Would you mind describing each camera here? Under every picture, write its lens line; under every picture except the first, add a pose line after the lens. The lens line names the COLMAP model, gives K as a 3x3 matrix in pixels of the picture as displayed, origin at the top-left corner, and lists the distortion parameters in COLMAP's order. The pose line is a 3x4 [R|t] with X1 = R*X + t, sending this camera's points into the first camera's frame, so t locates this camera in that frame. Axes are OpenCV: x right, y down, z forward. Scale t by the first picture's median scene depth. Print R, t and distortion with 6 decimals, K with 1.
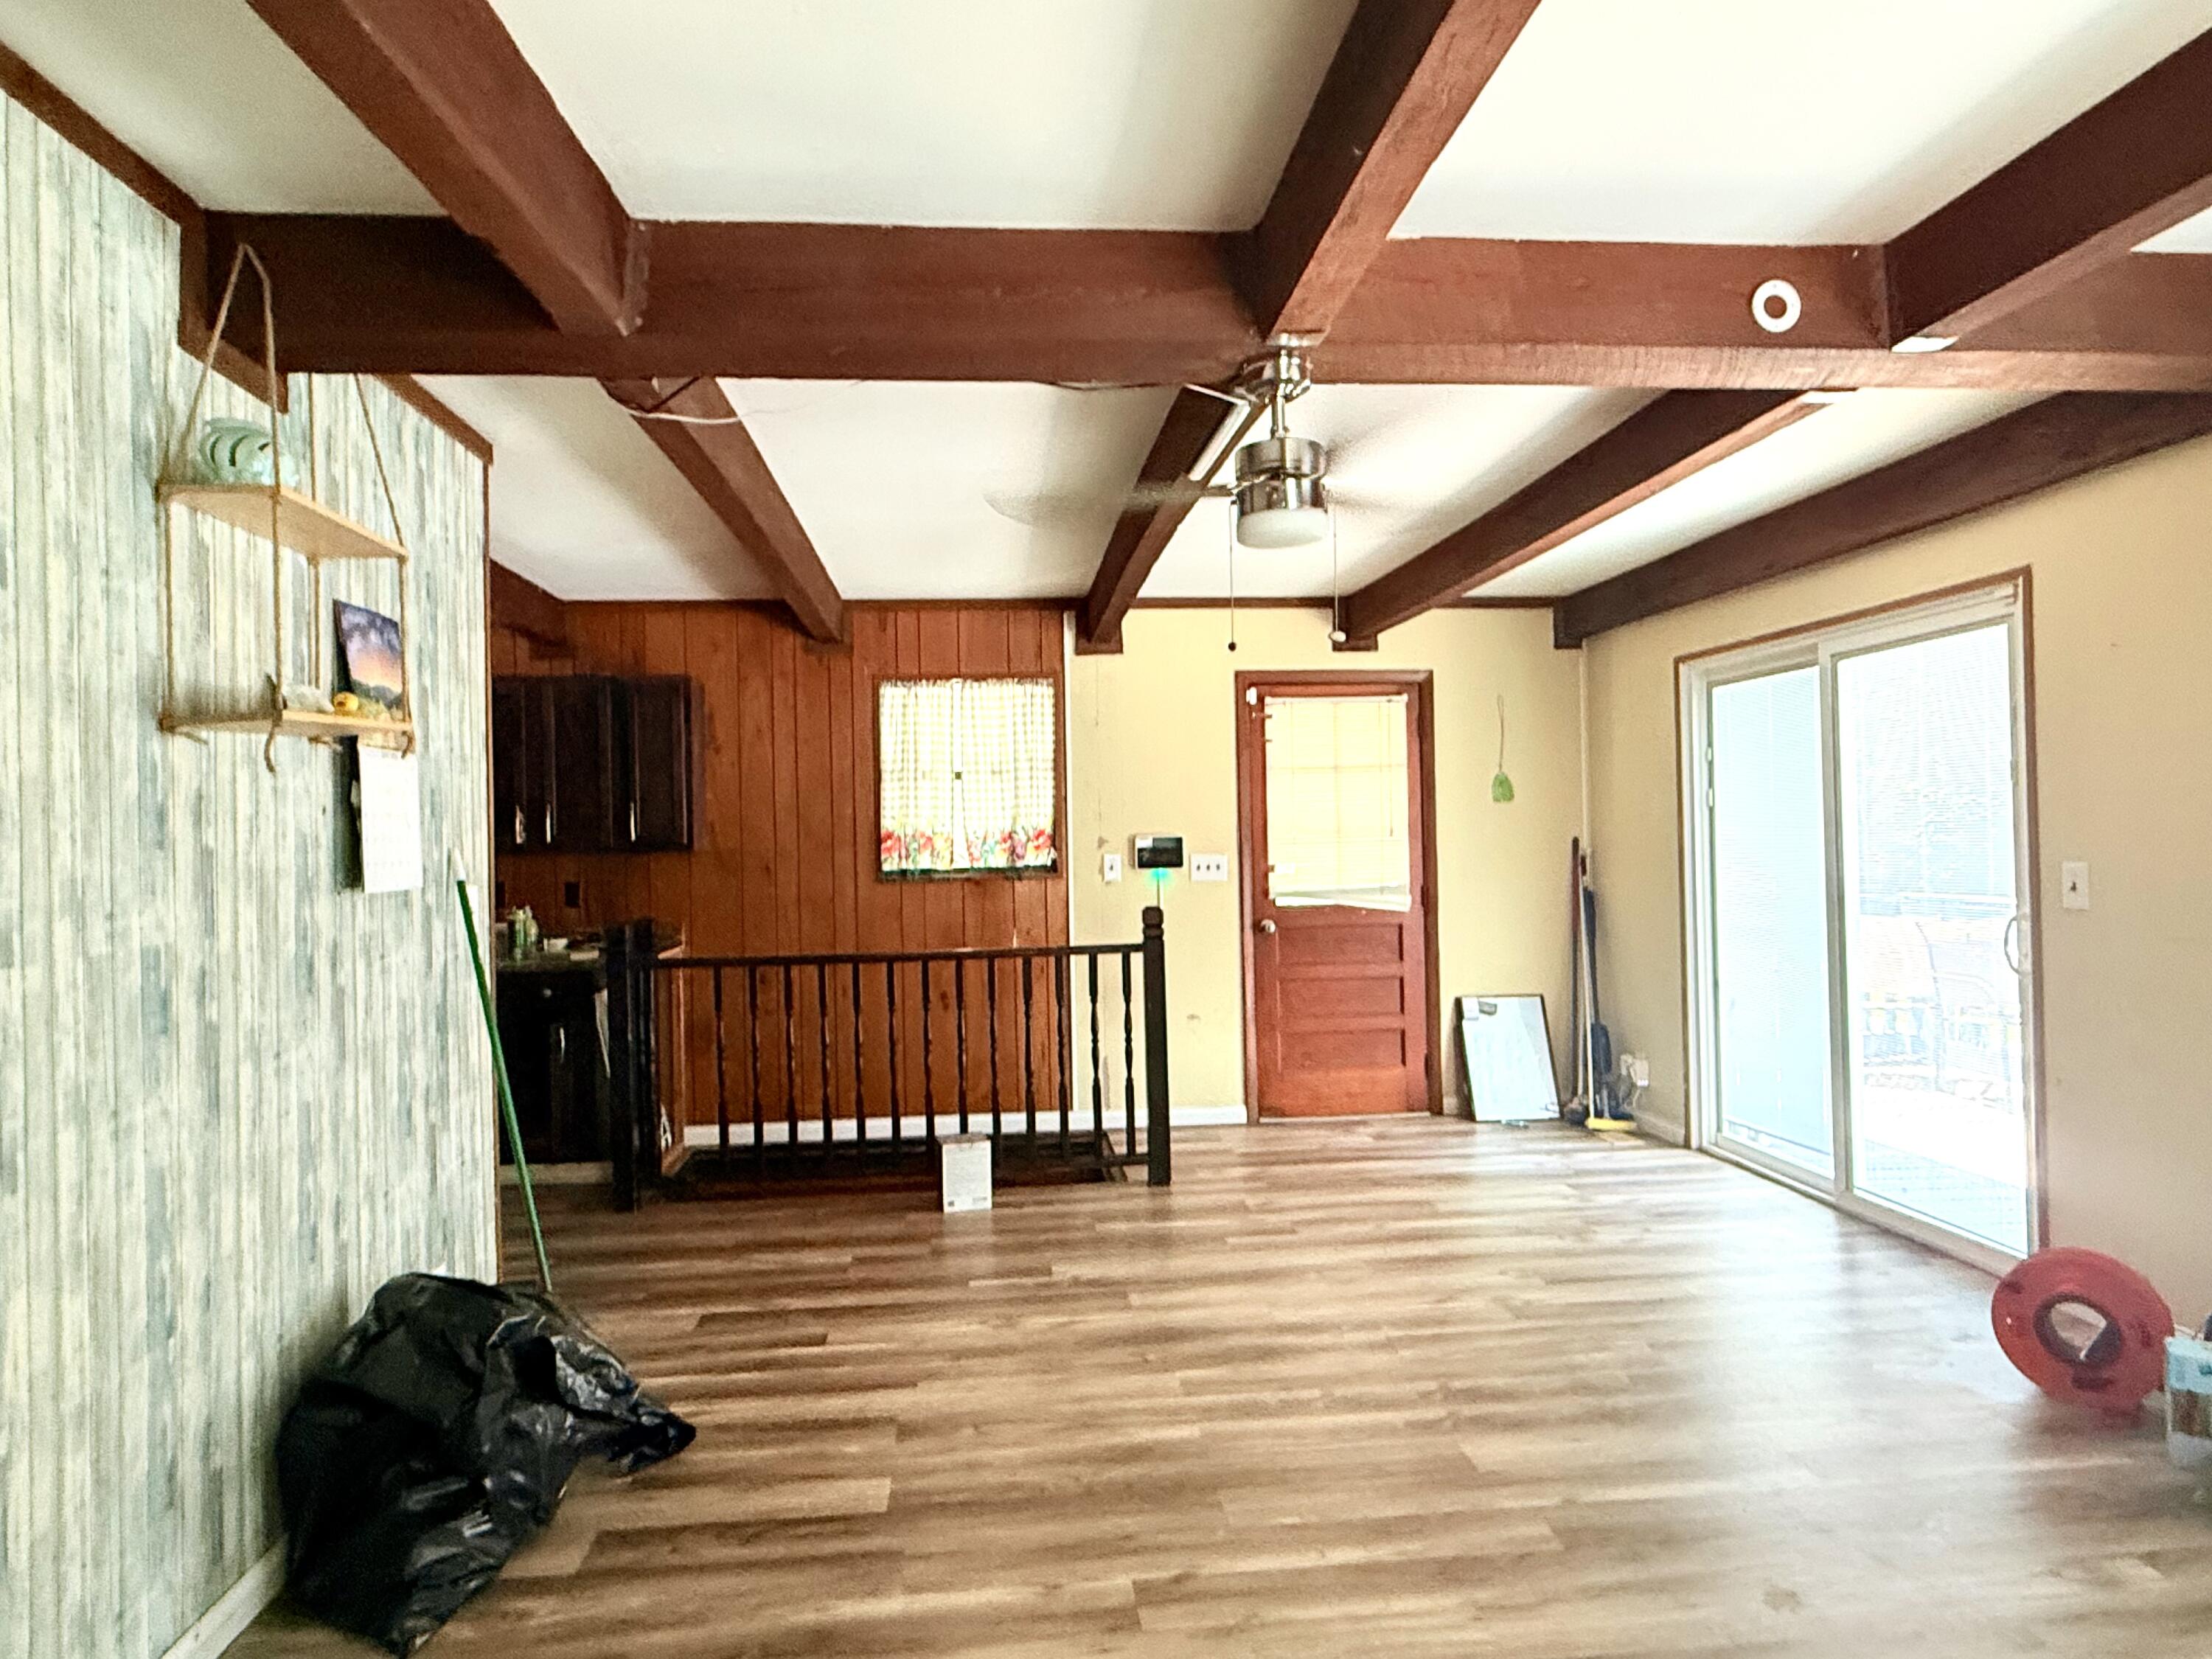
lens RADIAL K [[1322.2, 0, 1096.0], [0, 1322.2, 828.4], [0, 0, 1]] dist [0.005780, 0.000263]
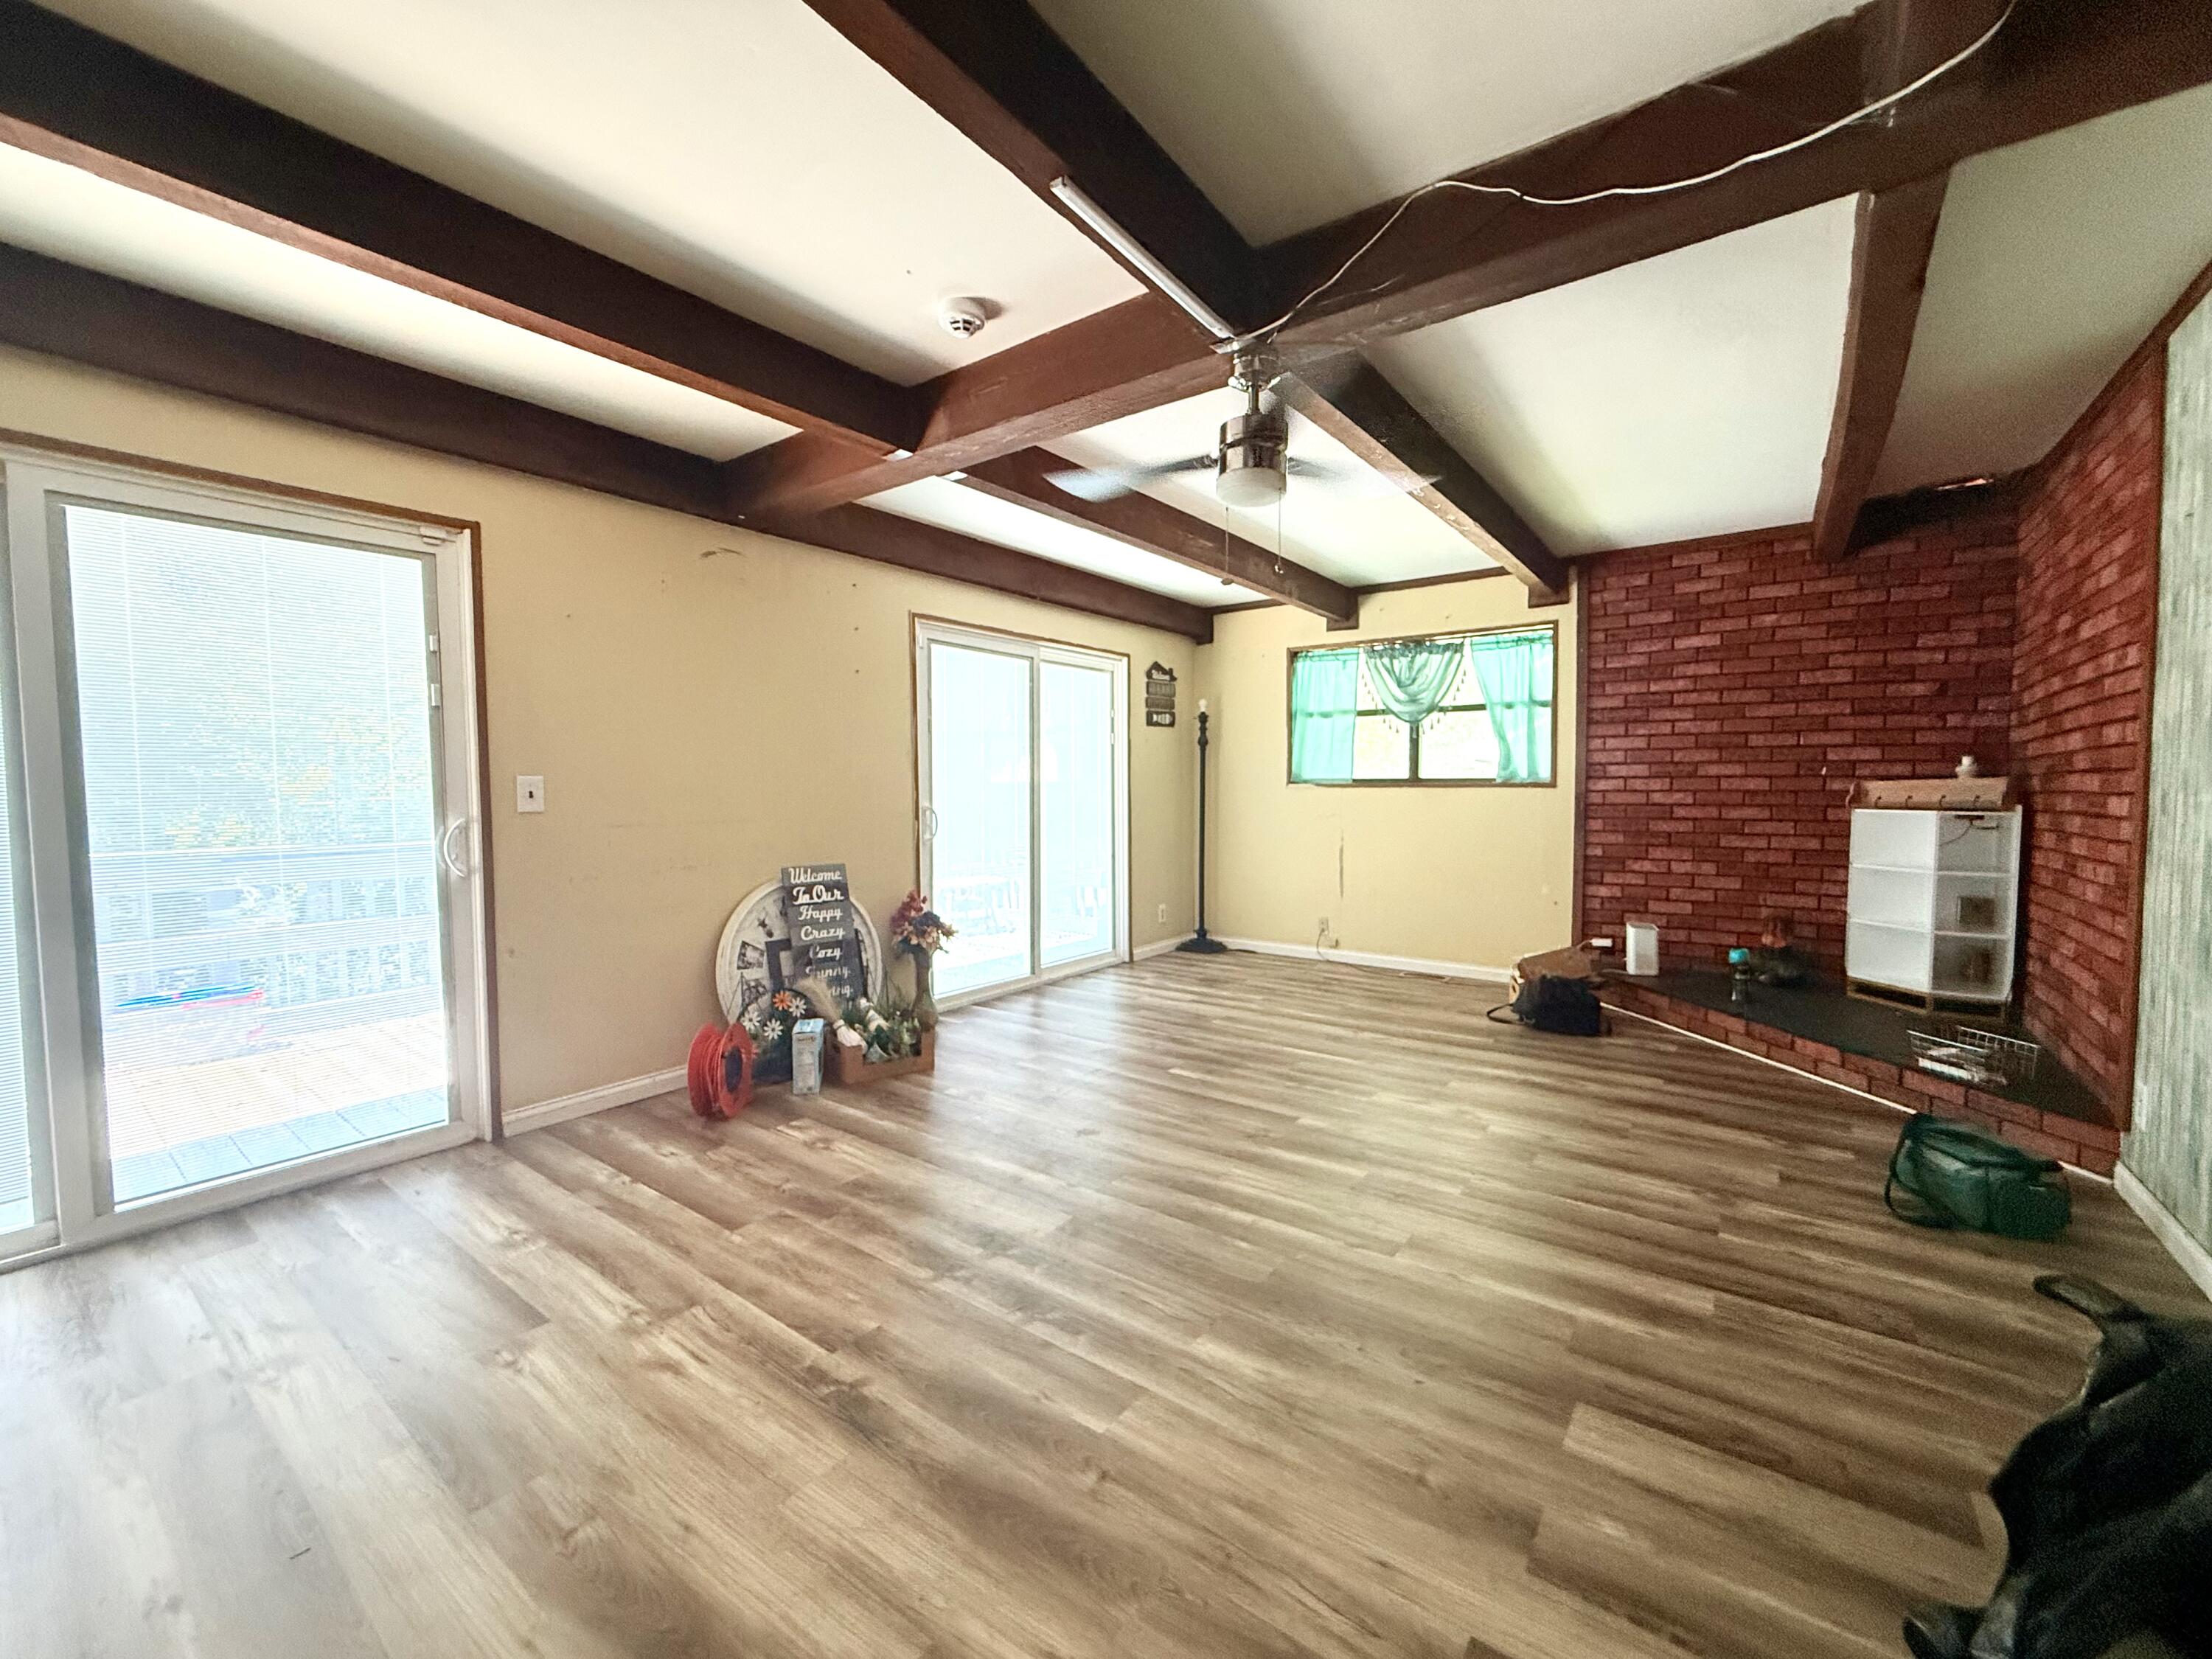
lens RADIAL K [[878.6, 0, 1106.0], [0, 878.6, 829.5], [0, 0, 1]] dist [-0.001978, -0.000020]
pose [[-0.739222, -0.009009, 0.673402, -0.280813], [0.015005, 0.999442, 0.029843, 0.069677], [-0.673295, 0.032165, -0.738674, 1.438671]]
